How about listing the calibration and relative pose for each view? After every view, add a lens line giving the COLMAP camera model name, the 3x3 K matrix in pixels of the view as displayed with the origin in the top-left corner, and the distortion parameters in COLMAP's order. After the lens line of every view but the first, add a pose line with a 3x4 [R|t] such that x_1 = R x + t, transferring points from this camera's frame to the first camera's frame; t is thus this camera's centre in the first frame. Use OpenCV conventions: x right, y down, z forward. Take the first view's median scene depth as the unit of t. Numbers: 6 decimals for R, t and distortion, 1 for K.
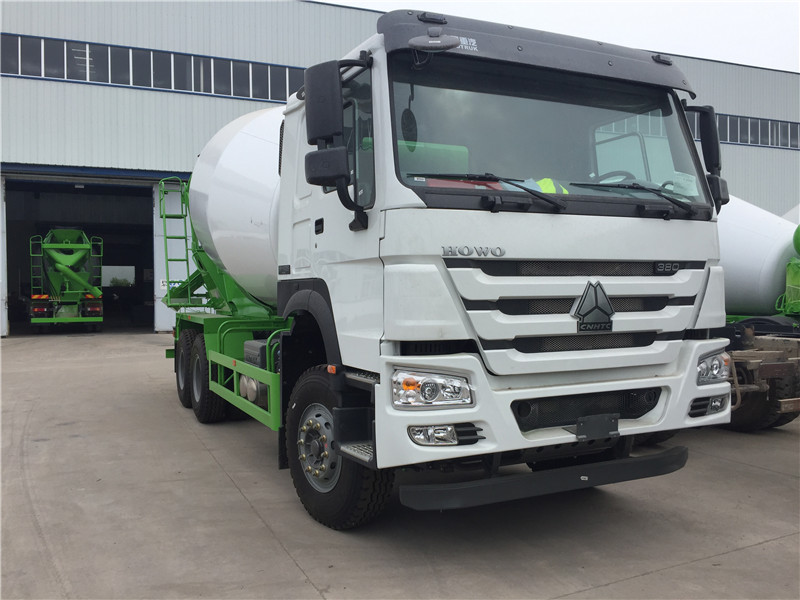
lens RADIAL K [[687.8, 0, 400.0], [0, 687.8, 300.0], [0, 0, 1]] dist [0.042809, 0.003386]
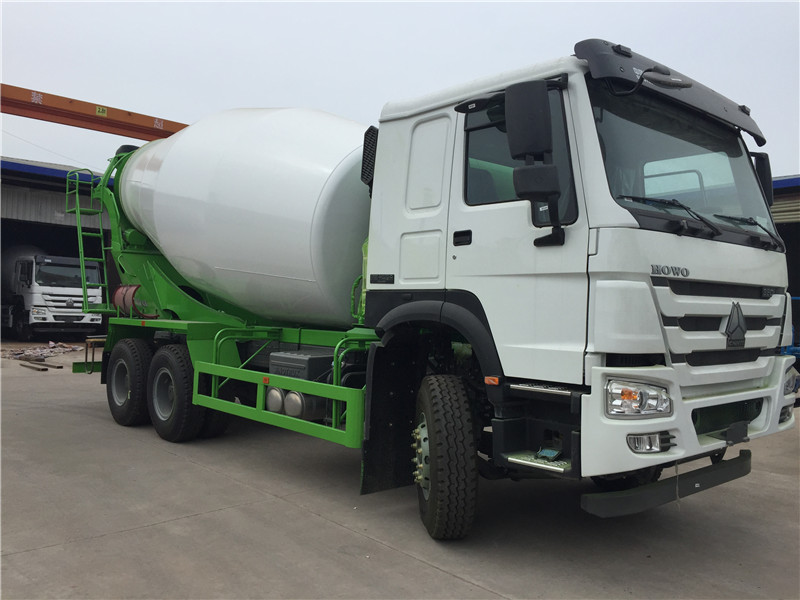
lens RADIAL K [[687.8, 0, 400.0], [0, 687.8, 300.0], [0, 0, 1]] dist [0.042809, 0.003386]
pose [[0.960964, 0.034624, 0.274499, -0.579176], [-0.028883, 0.999272, -0.024930, 0.013516], [-0.275163, 0.016028, 0.961264, 0.073555]]
